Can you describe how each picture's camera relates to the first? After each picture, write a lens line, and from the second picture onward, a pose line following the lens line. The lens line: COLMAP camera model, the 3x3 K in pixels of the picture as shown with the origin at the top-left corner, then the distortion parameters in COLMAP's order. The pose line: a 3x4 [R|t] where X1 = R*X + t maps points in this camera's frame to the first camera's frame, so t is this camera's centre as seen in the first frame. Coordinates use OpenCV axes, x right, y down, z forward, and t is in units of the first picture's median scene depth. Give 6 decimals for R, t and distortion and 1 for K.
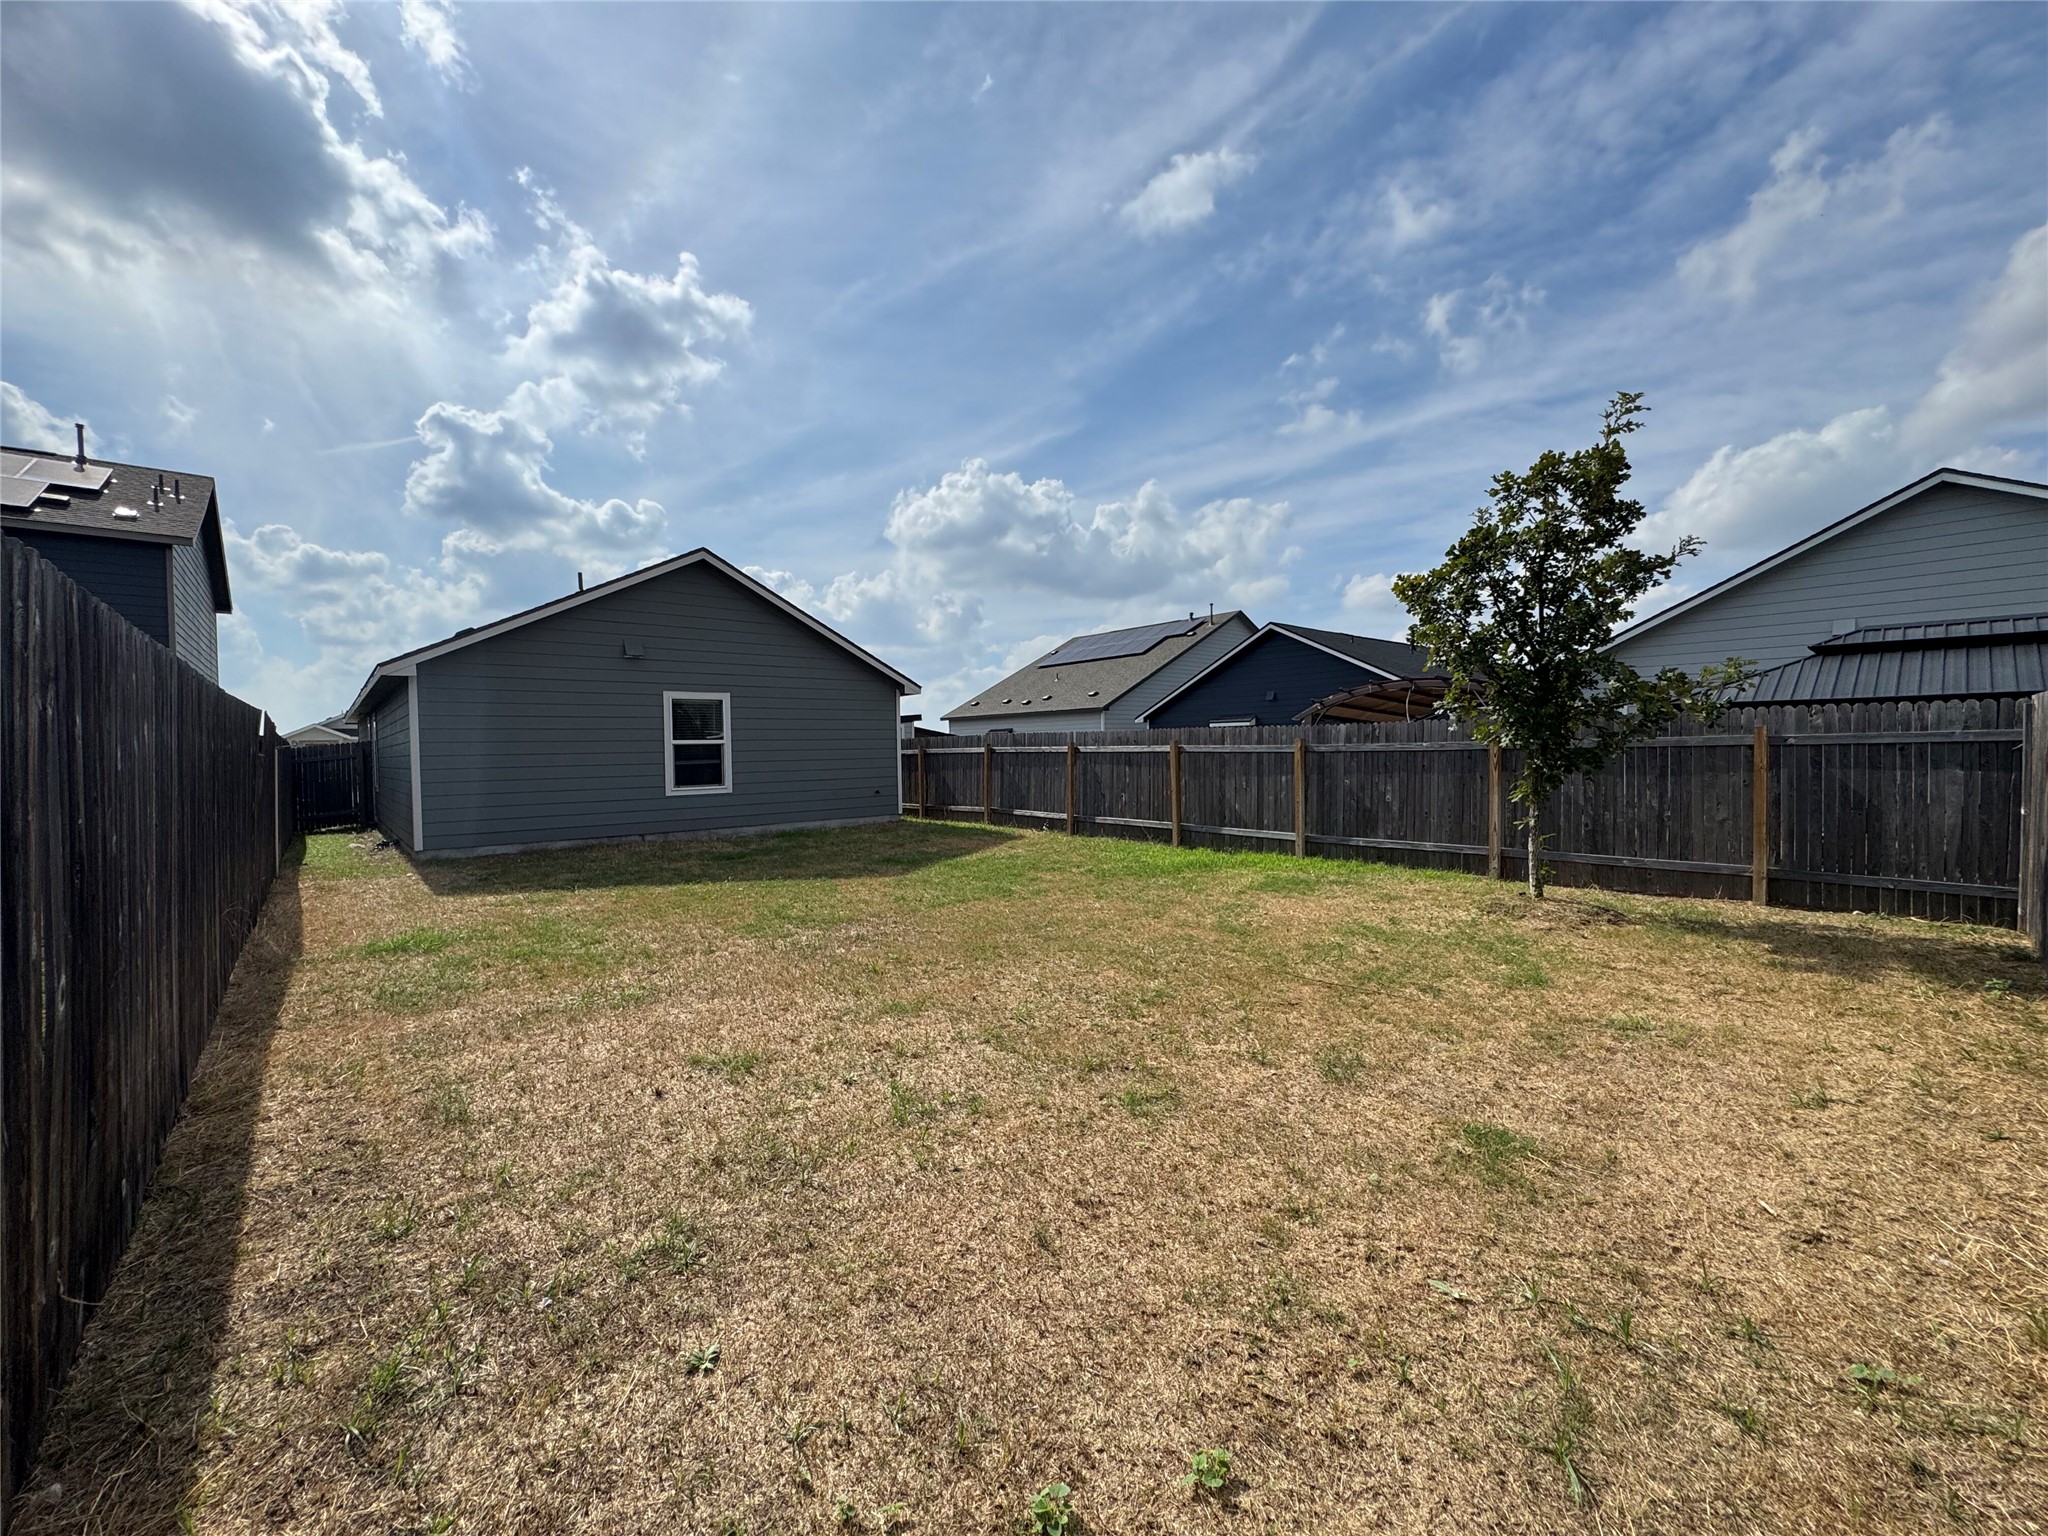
lens RADIAL K [[825.5, 0, 1024.0], [0, 825.5, 768.0], [0, 0, 1]] dist [-0.010386, 0.010286]
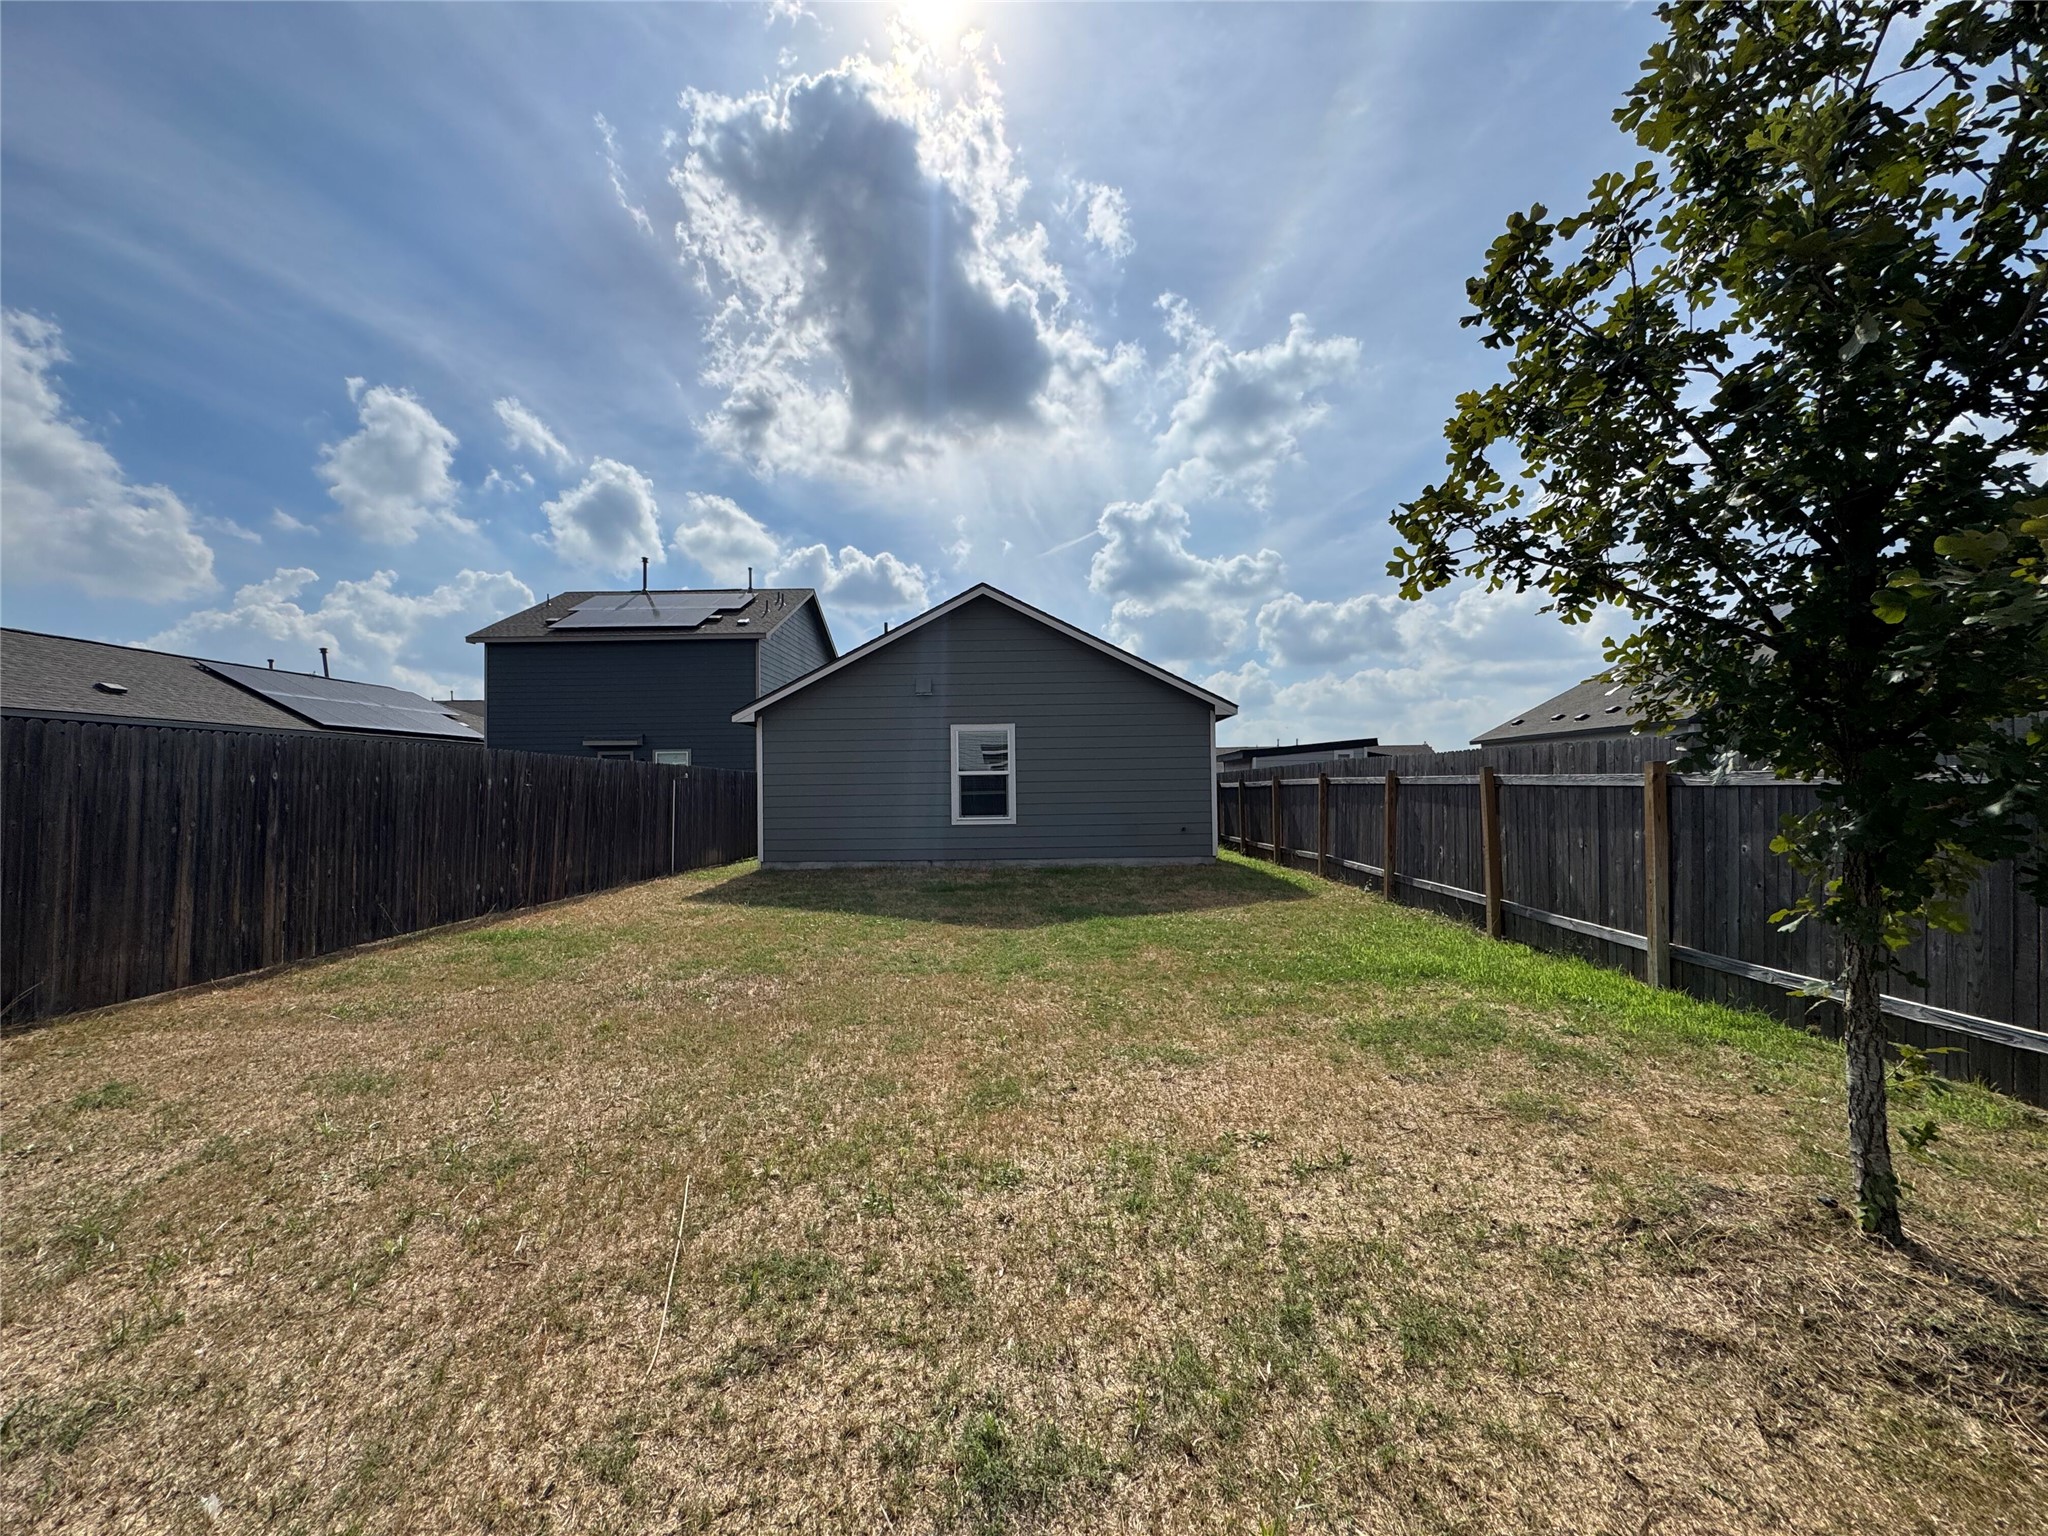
lens RADIAL K [[814.8, 0, 1024.0], [0, 814.8, 768.0], [0, 0, 1]] dist [-0.028714, 0.009465]
pose [[0.756779, -0.008150, -0.653620, 0.292484], [-0.015559, 0.999414, -0.030477, -0.007589], [0.653485, 0.033234, 0.756209, 0.270657]]
